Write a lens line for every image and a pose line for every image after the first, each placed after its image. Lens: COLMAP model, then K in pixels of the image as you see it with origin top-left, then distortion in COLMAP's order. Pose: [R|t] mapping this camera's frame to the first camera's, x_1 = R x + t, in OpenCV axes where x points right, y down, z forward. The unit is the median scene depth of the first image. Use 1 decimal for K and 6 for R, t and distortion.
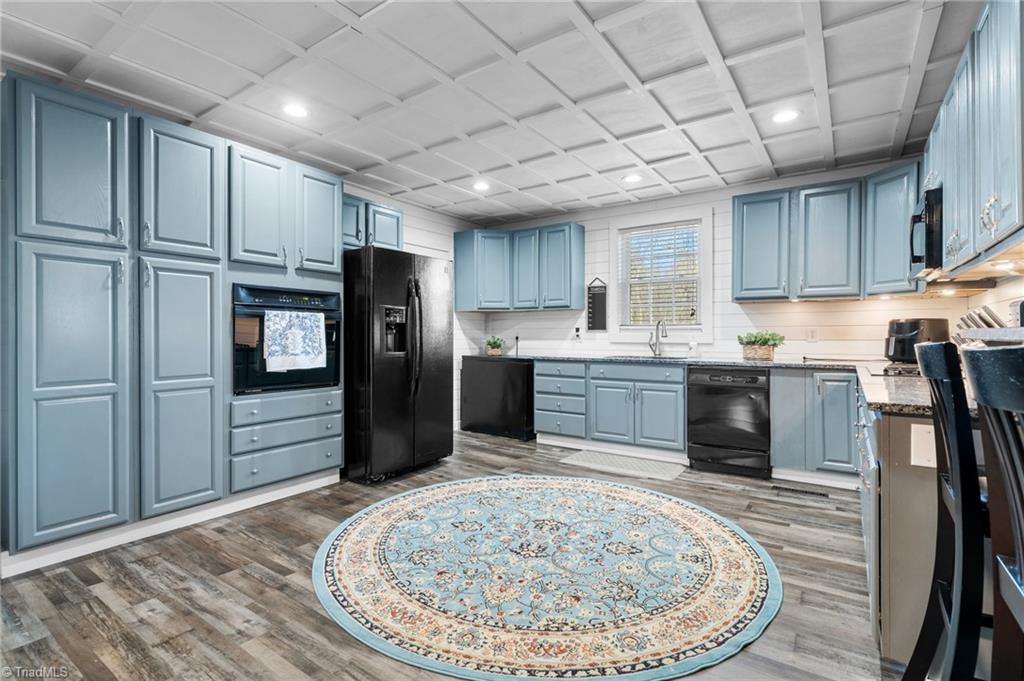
lens RADIAL K [[473.1, 0, 512.0], [0, 473.1, 340.5], [0, 0, 1]] dist [0.002062, 0.000247]
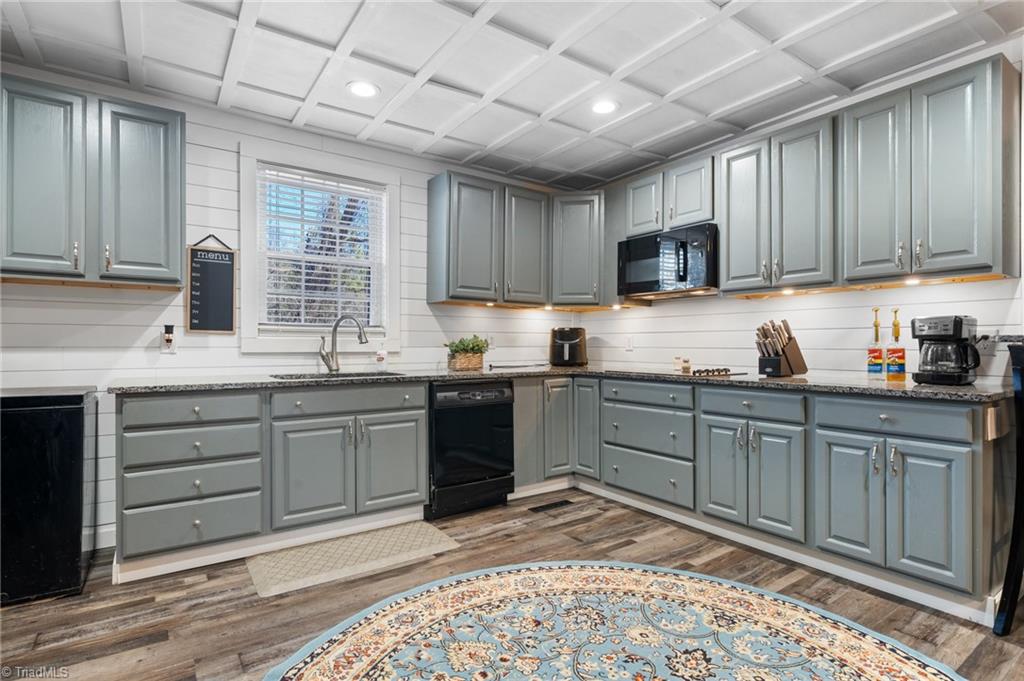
lens RADIAL K [[508.0, 0, 510.2], [0, 508.0, 345.4], [0, 0, 1]] dist [0.004167, 0.000043]
pose [[0.353905, 0.000519, 0.935281, -0.360322], [0.008856, 0.999953, -0.003906, 0.000297], [-0.935239, 0.009666, 0.353884, 0.685907]]
